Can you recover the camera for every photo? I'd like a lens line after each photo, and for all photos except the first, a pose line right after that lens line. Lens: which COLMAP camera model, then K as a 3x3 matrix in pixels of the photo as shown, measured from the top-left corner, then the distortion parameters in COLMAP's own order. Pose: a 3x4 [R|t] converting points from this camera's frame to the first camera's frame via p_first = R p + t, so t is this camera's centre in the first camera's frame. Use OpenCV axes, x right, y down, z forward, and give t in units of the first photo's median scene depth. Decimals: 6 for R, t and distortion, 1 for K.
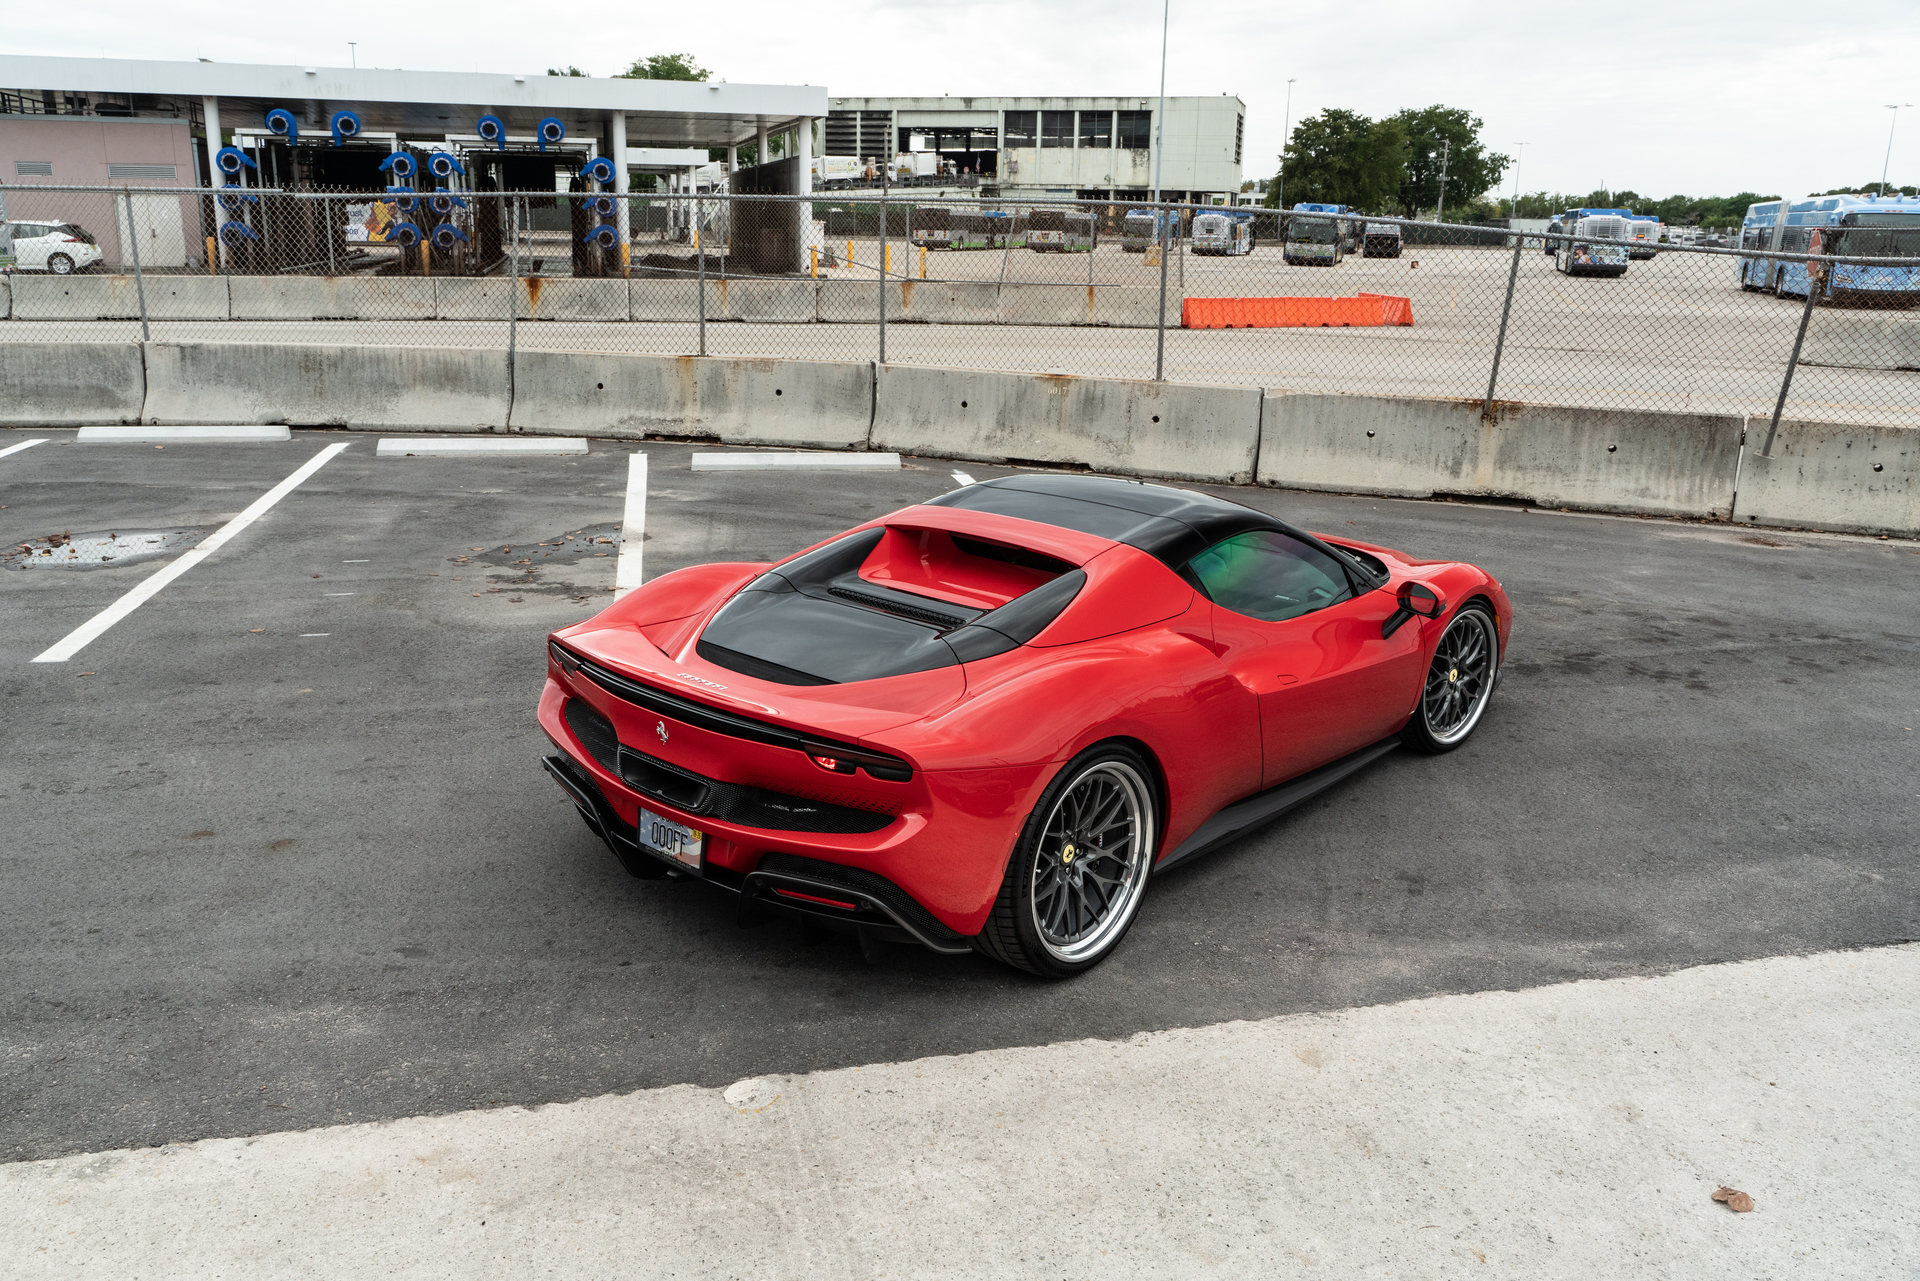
lens RADIAL K [[1542.3, 0, 960.0], [0, 1542.3, 640.5], [0, 0, 1]] dist [0.023476, 0.009273]
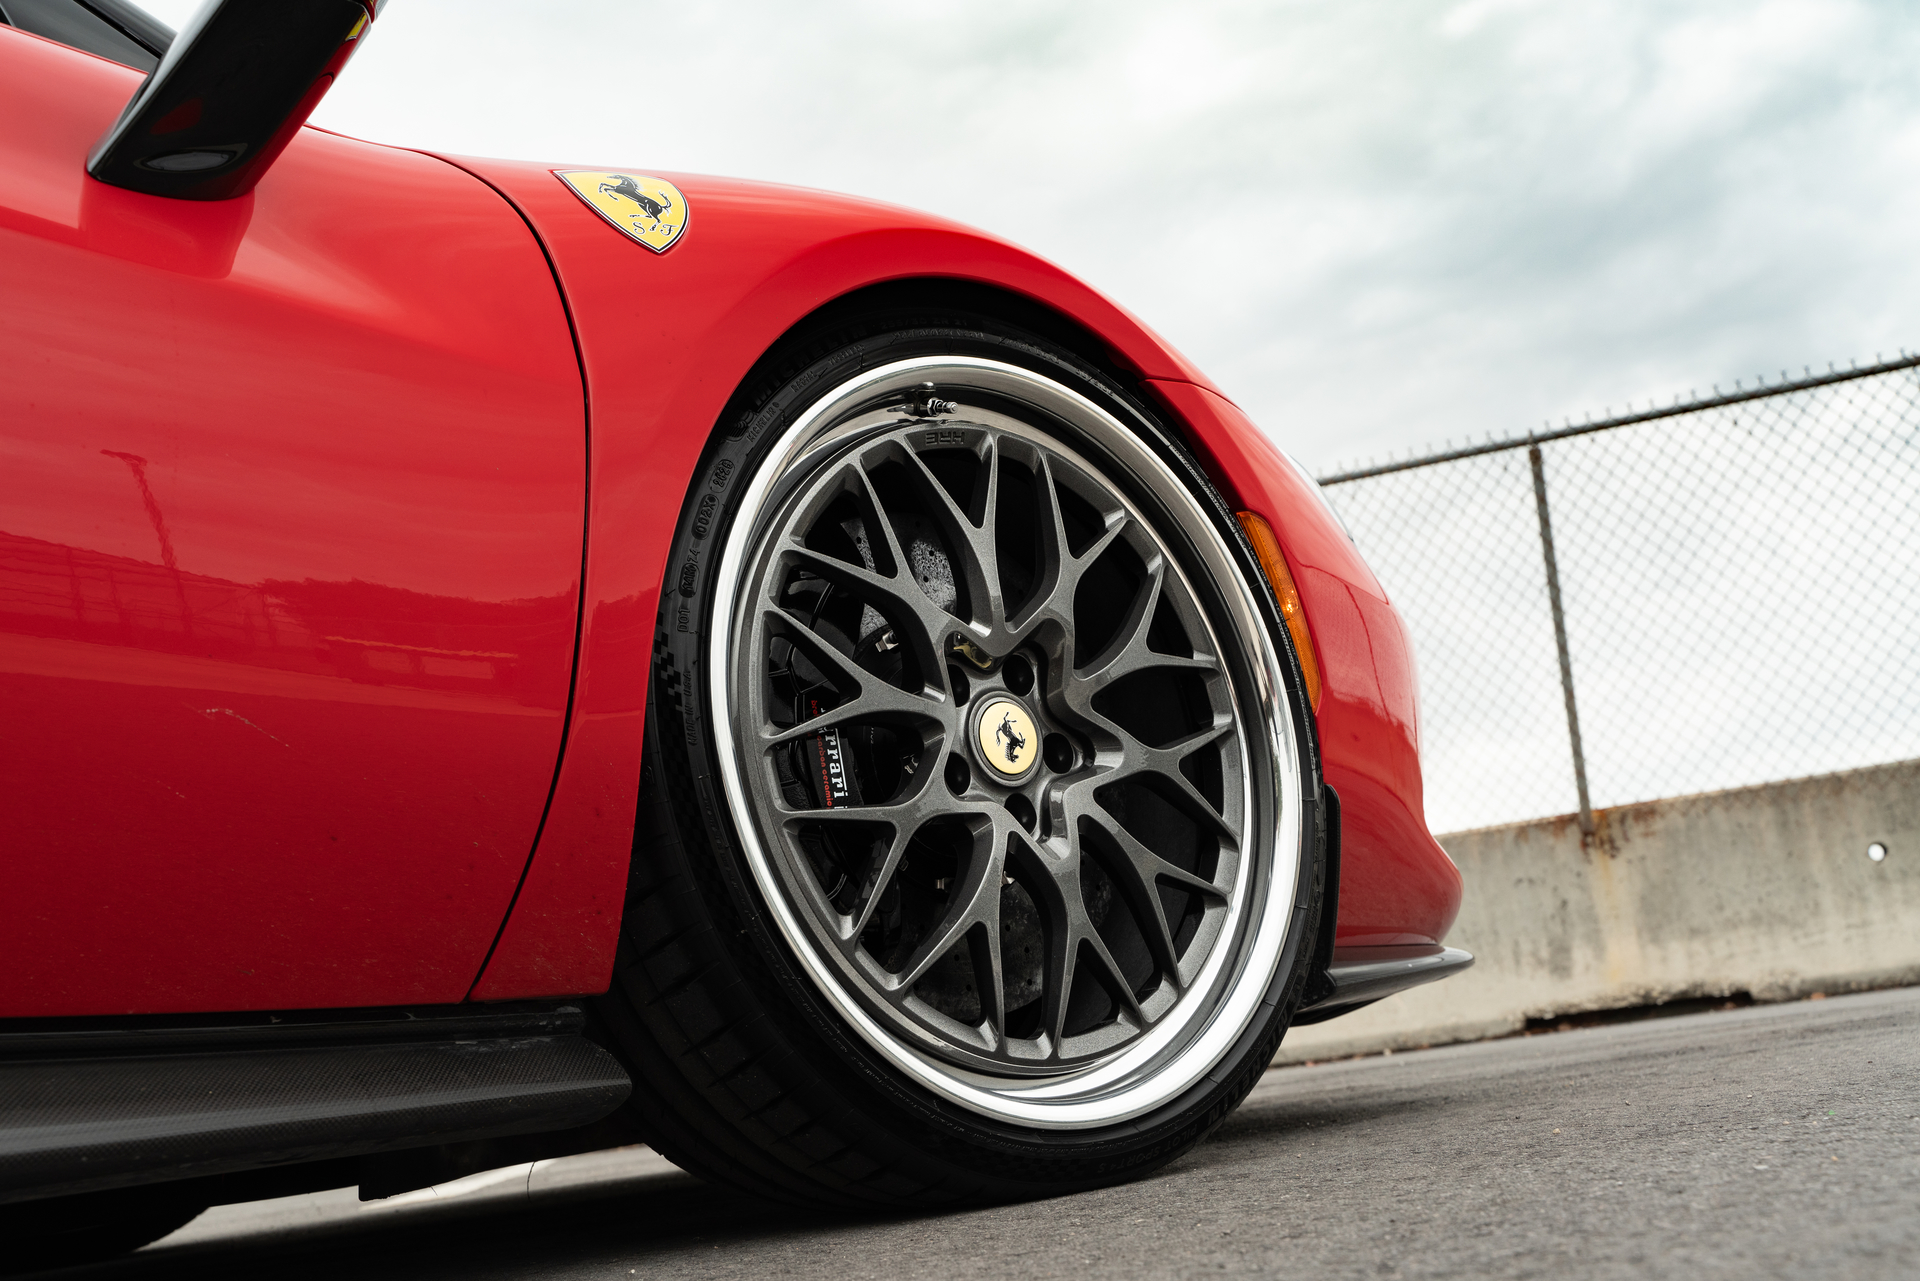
lens RADIAL K [[2058.2, 0, 958.9], [0, 2058.2, 677.6], [0, 0, 1]] dist [0.010176, 0.021601]
pose [[0.987827, -0.155168, -0.011011, 0.165144], [0.133595, 0.882489, -0.450961, 0.066251], [0.079692, 0.444001, 0.892476, 0.405714]]
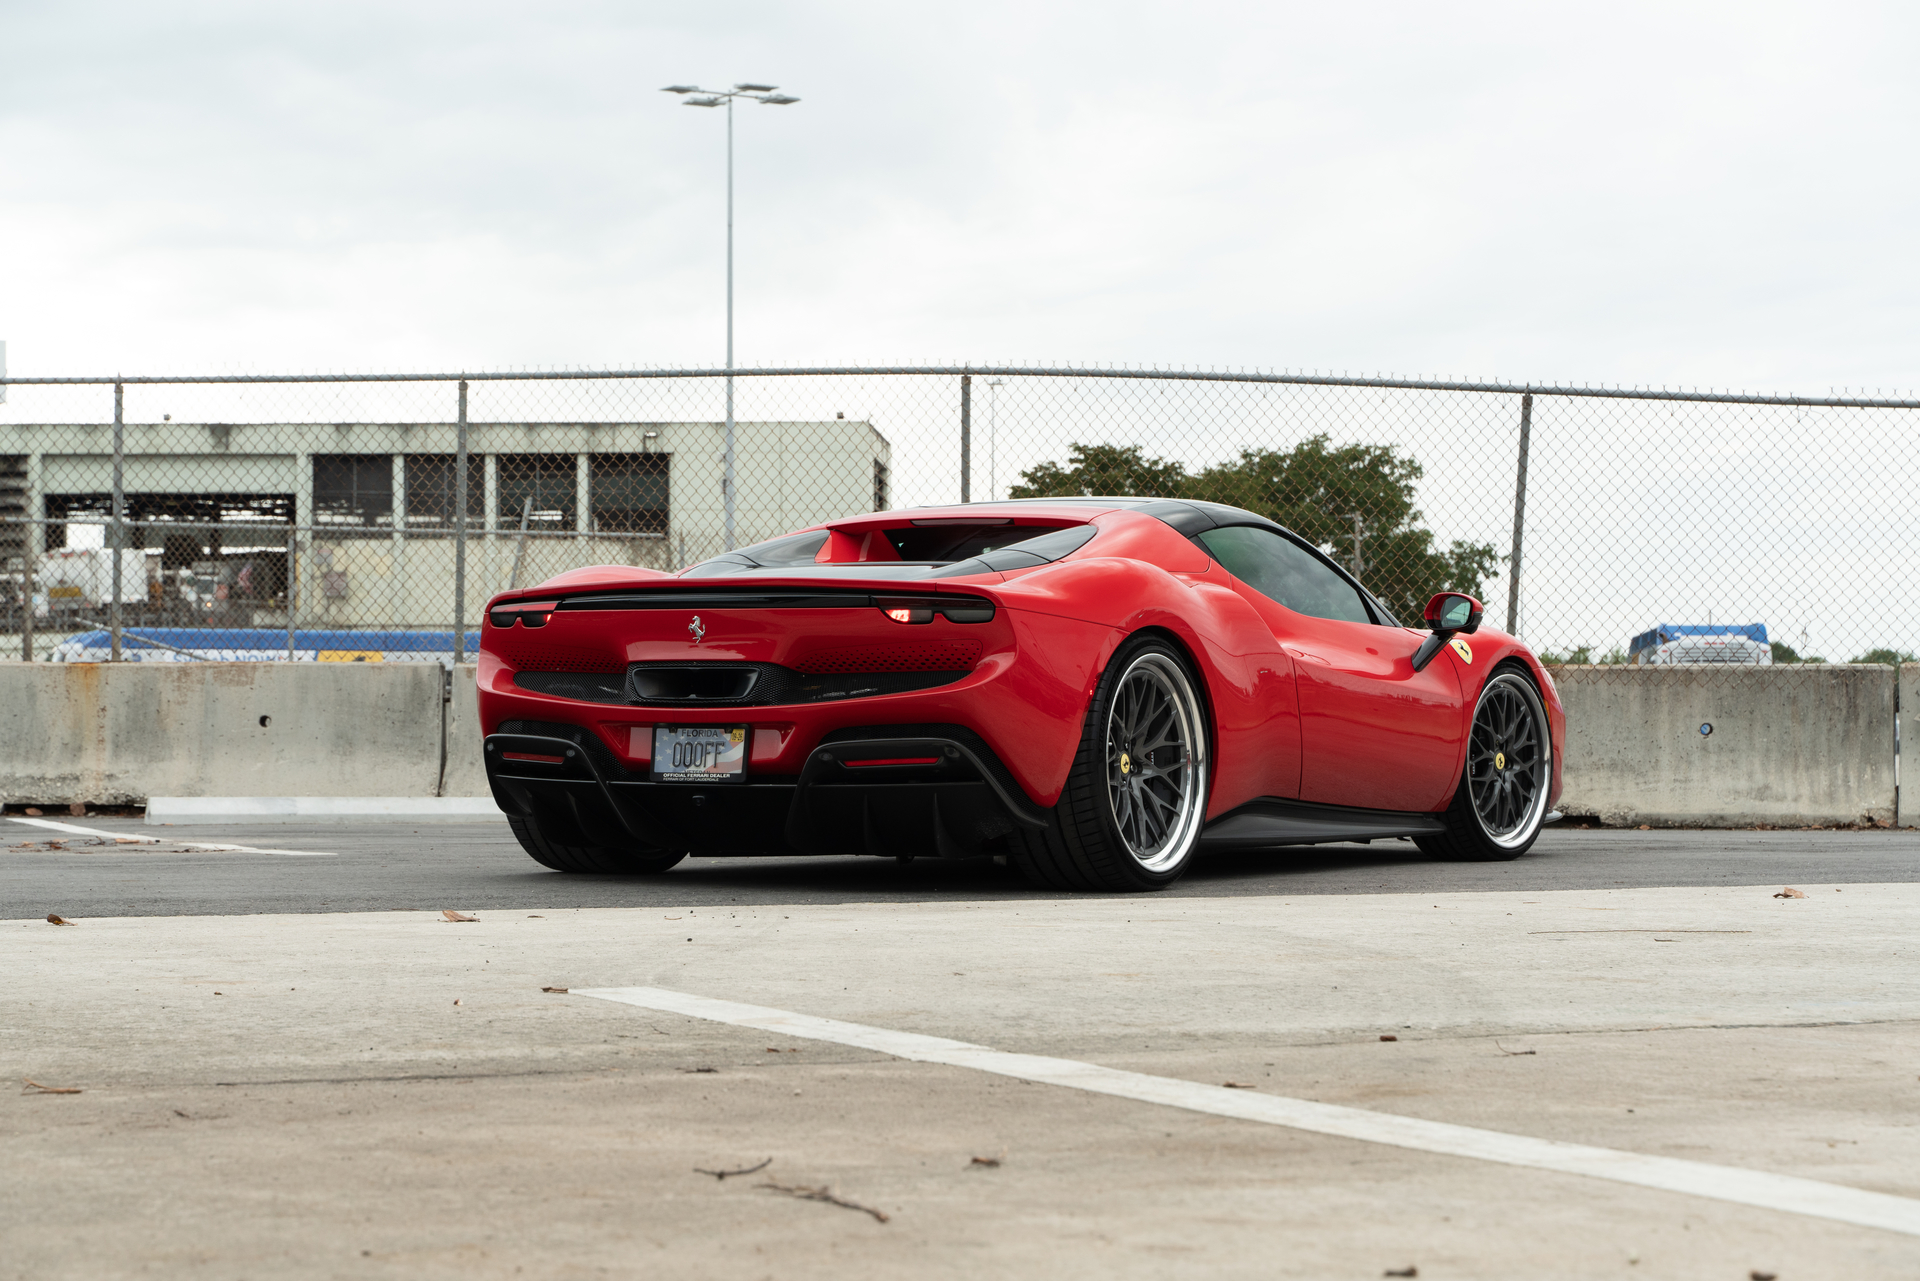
lens RADIAL K [[4144.5, 0, 960.0], [0, 4144.5, 640.5], [0, 0, 1]] dist [0.089543, 0.156748]
pose [[0.980484, -0.010532, 0.196315, -0.192331], [0.067185, 0.956397, -0.284238, 0.286826], [-0.184761, 0.291881, 0.938440, -0.501279]]
